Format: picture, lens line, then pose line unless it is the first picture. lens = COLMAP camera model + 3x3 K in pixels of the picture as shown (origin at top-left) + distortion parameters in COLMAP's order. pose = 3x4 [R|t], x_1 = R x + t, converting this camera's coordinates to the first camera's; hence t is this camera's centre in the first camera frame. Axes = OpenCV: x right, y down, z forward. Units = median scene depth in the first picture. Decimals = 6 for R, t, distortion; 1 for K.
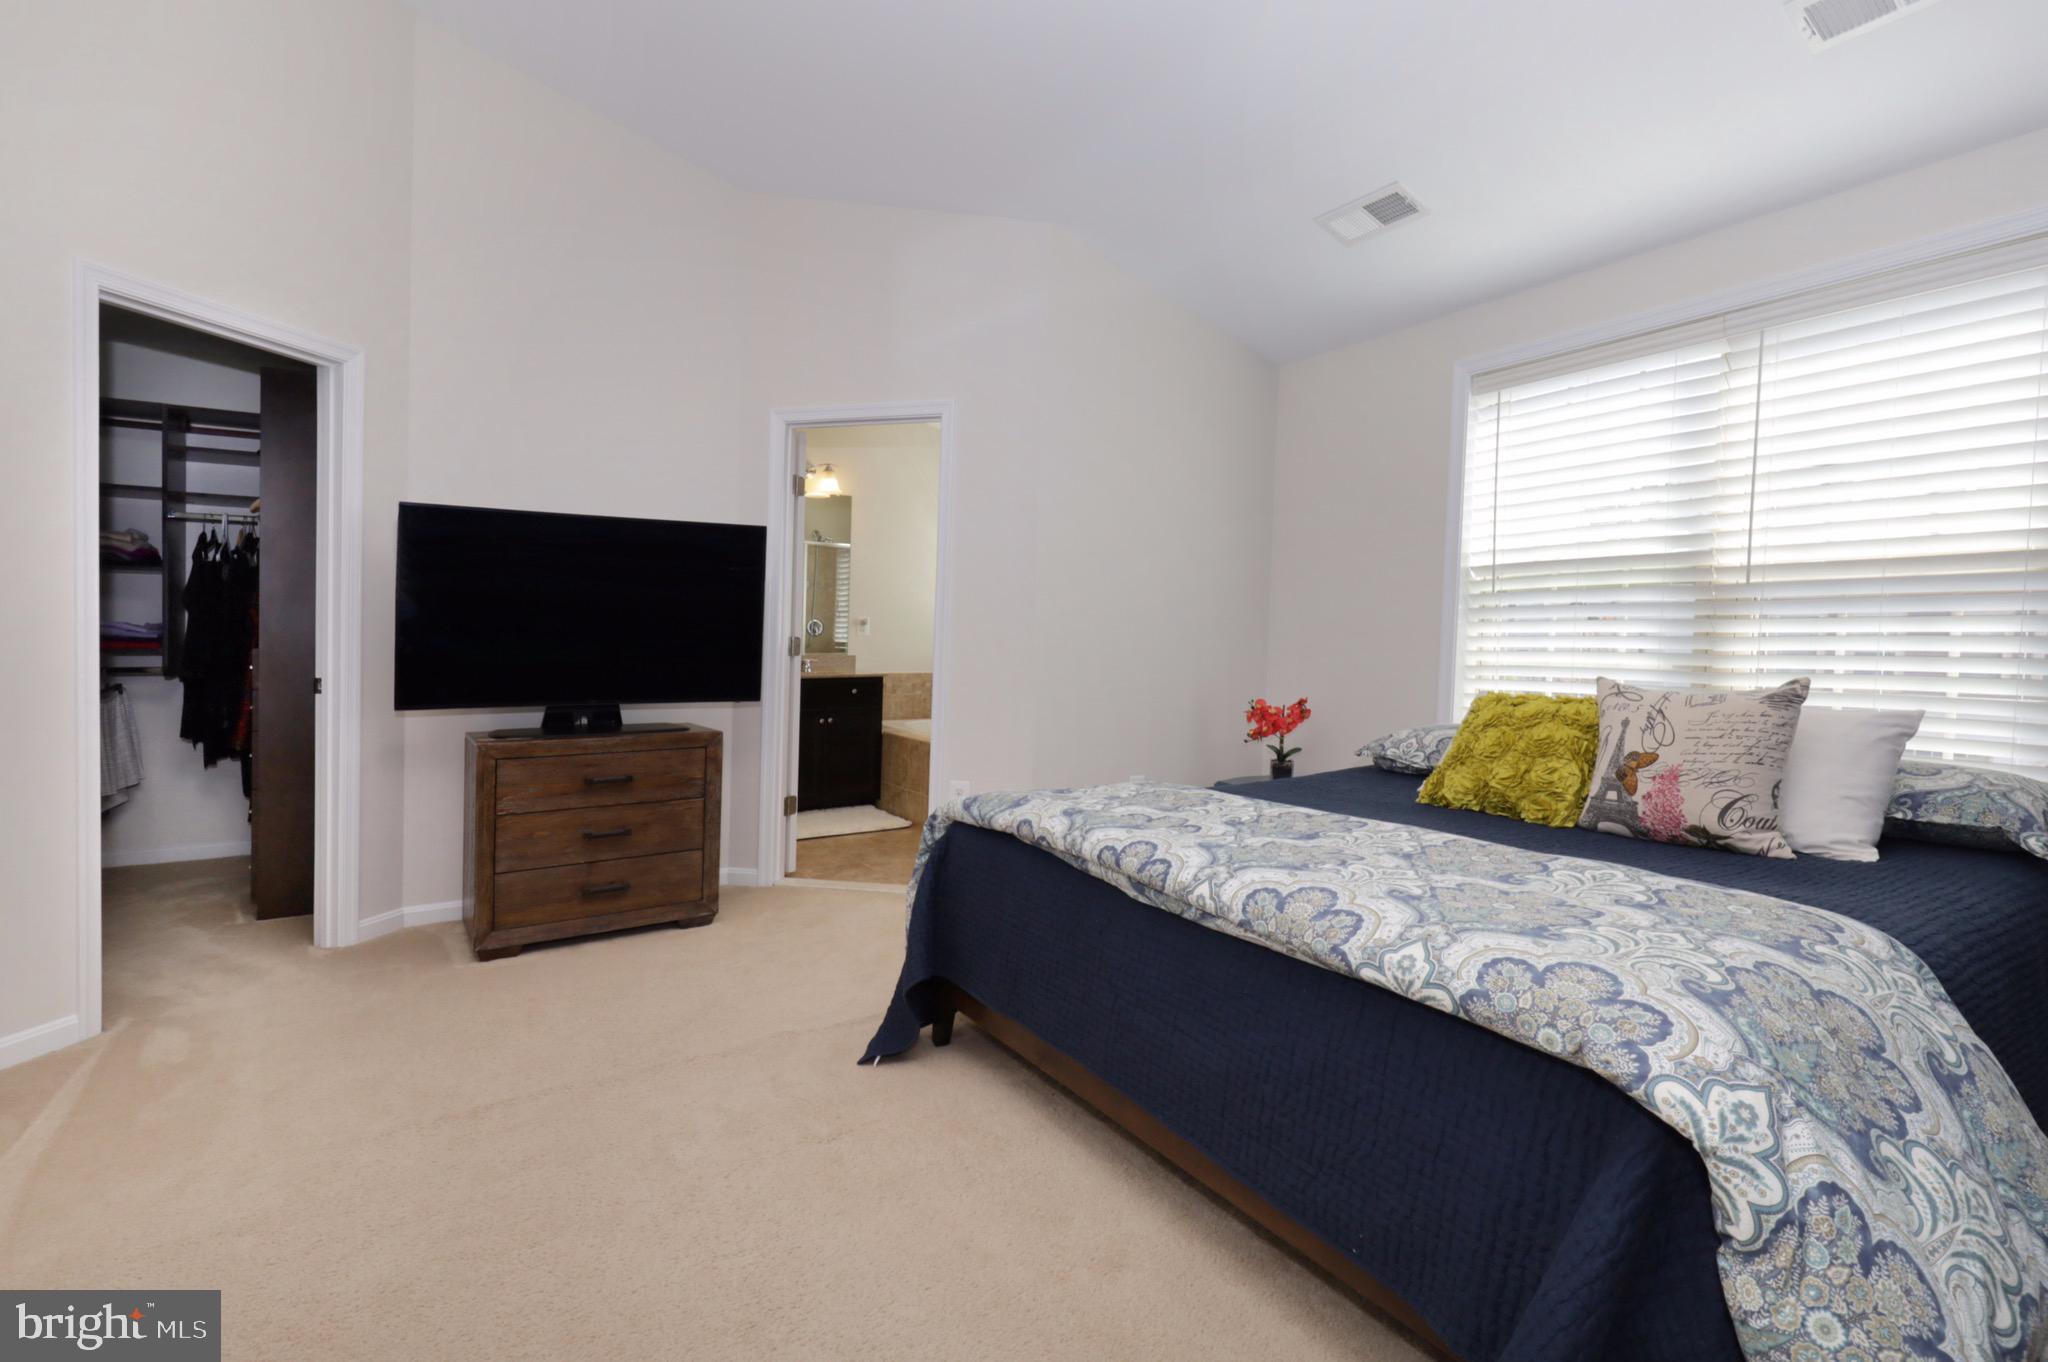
lens RADIAL K [[952.0, 0, 1035.4], [0, 952.0, 622.2], [0, 0, 1]] dist [0.003566, -0.000319]
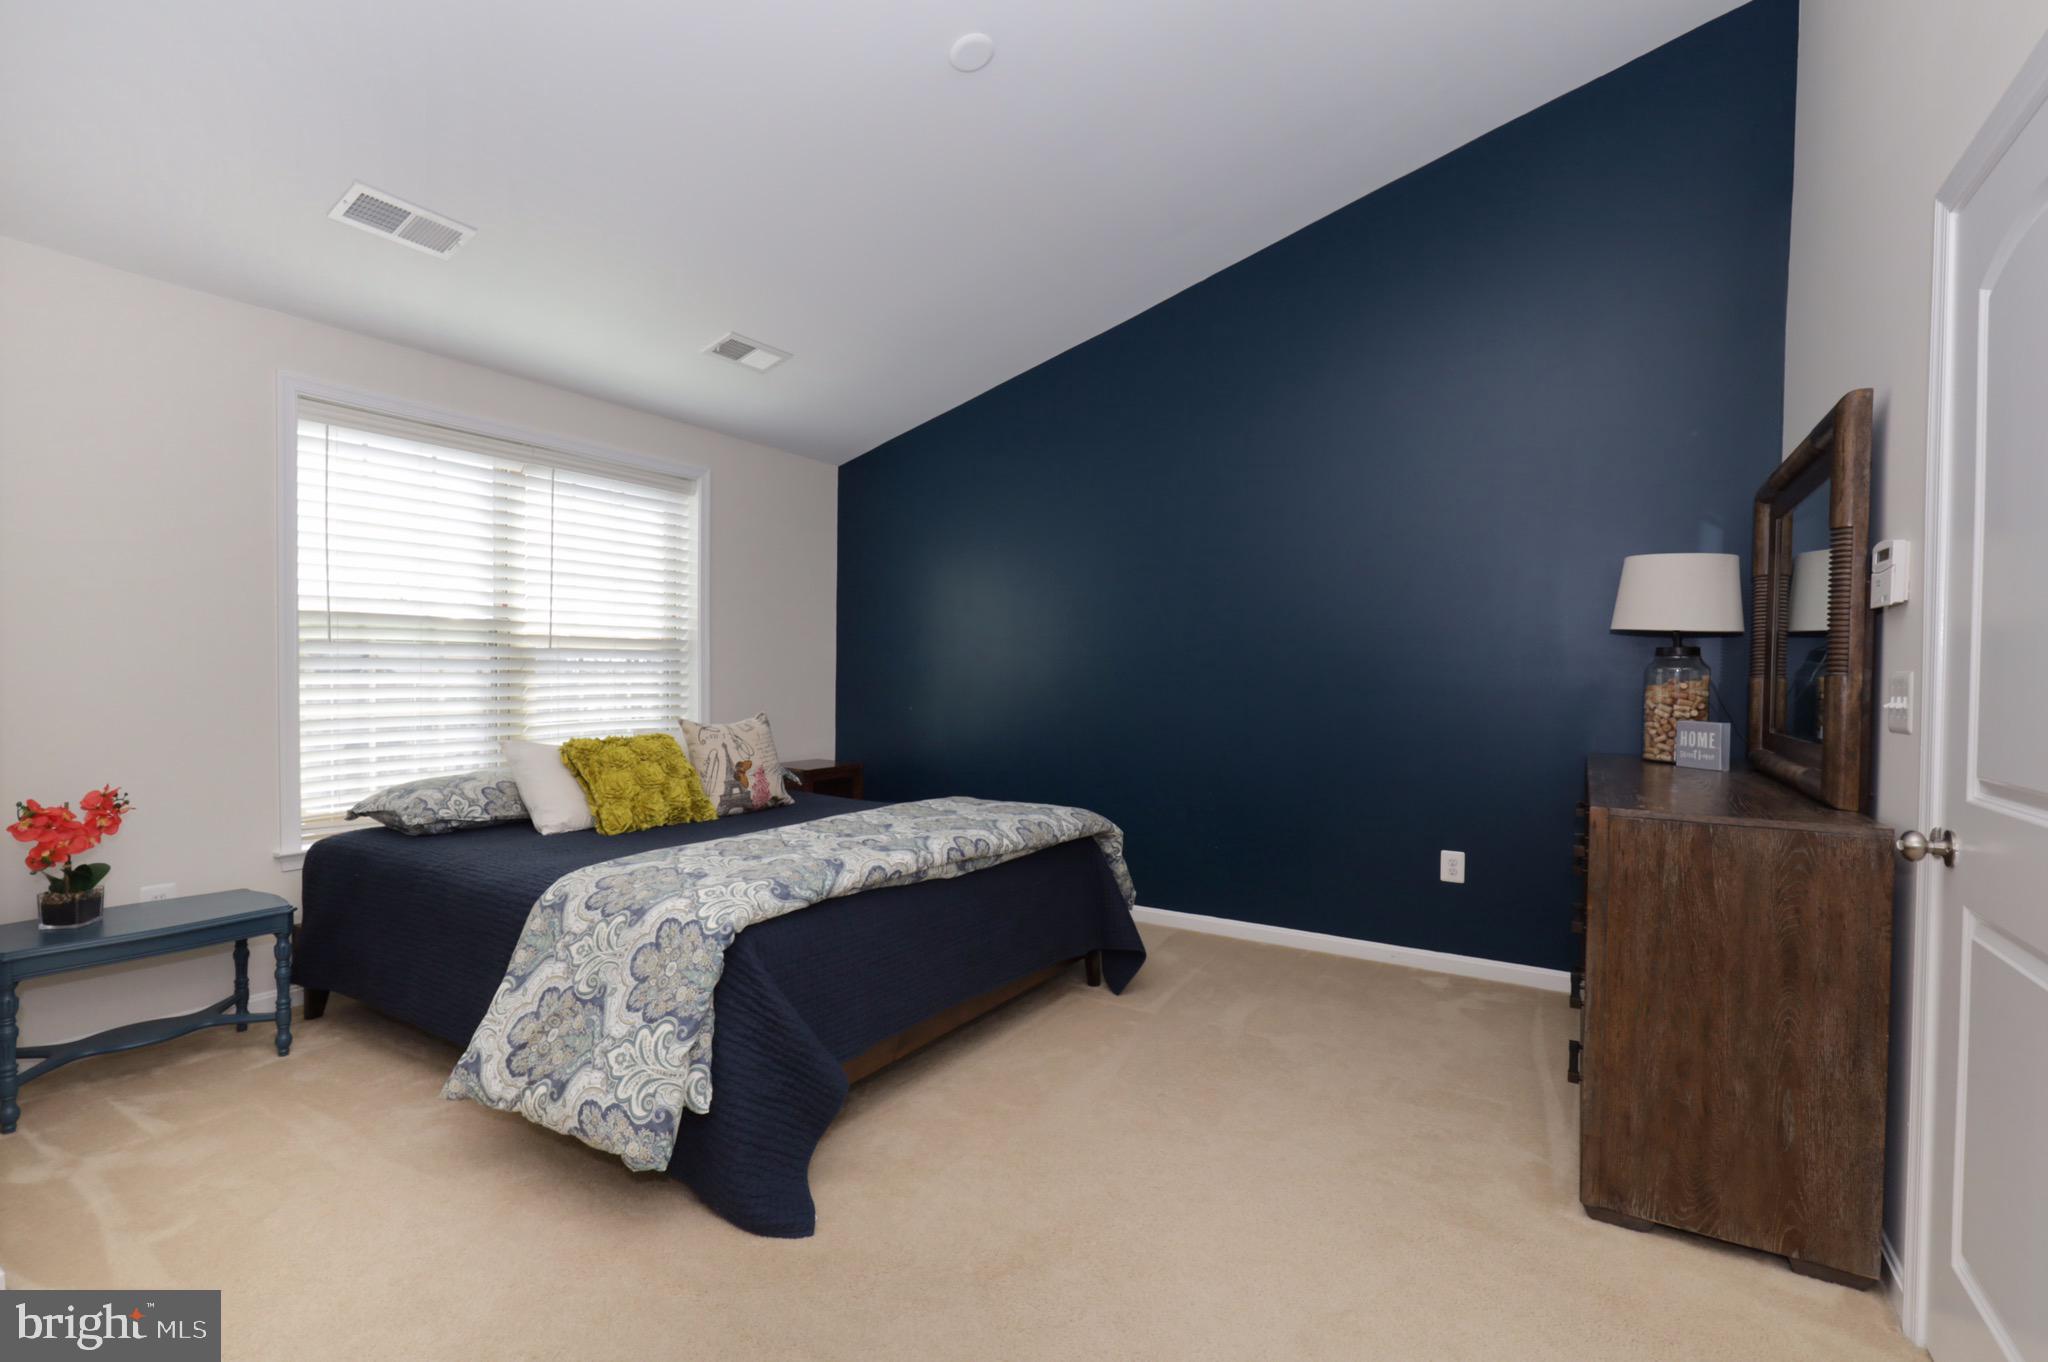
lens RADIAL K [[952.0, 0, 1031.3], [0, 952.0, 686.5], [0, 0, 1]] dist [0.003566, -0.000319]
pose [[-0.429675, -0.023471, 0.902678, -0.849868], [-0.025563, 0.999578, 0.013822, -0.023199], [-0.902622, -0.017136, -0.430094, 1.005360]]
